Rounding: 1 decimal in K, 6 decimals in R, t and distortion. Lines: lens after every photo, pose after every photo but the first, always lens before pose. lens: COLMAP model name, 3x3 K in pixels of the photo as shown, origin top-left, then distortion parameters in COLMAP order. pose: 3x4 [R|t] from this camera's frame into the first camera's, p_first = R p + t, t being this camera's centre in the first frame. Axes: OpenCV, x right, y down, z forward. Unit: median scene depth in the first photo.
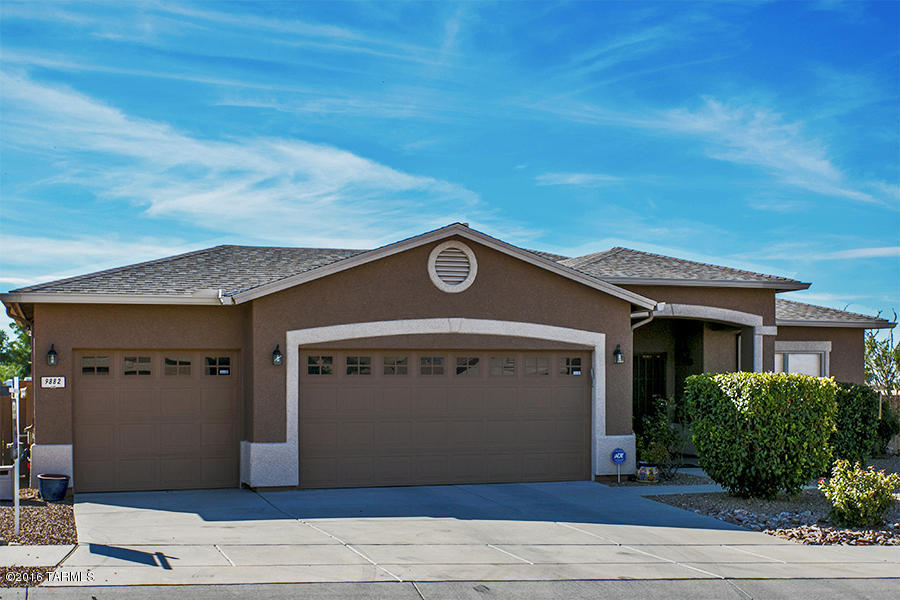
lens RADIAL K [[1219.5, 0, 450.0], [0, 1219.5, 300.0], [0, 0, 1]] dist [-0.001453, -0.036429]
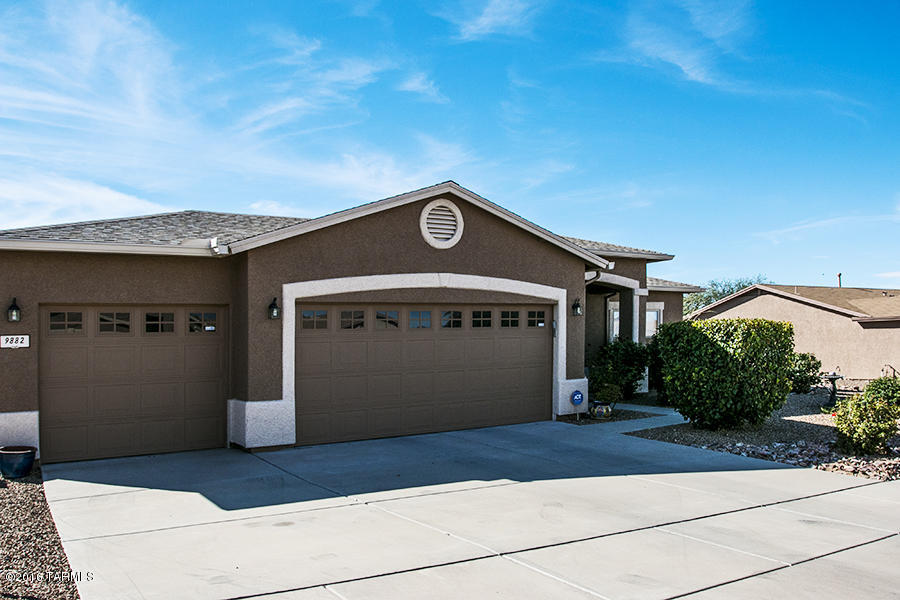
lens RADIAL K [[789.9, 0, 557.9], [0, 789.9, 270.5], [0, 0, 1]] dist [-0.084513, 0.016464]
pose [[0.951255, 0.001989, 0.308399, -0.112190], [0.005047, 0.999745, -0.022015, 0.028051], [-0.308364, 0.022499, 0.951002, 0.328619]]
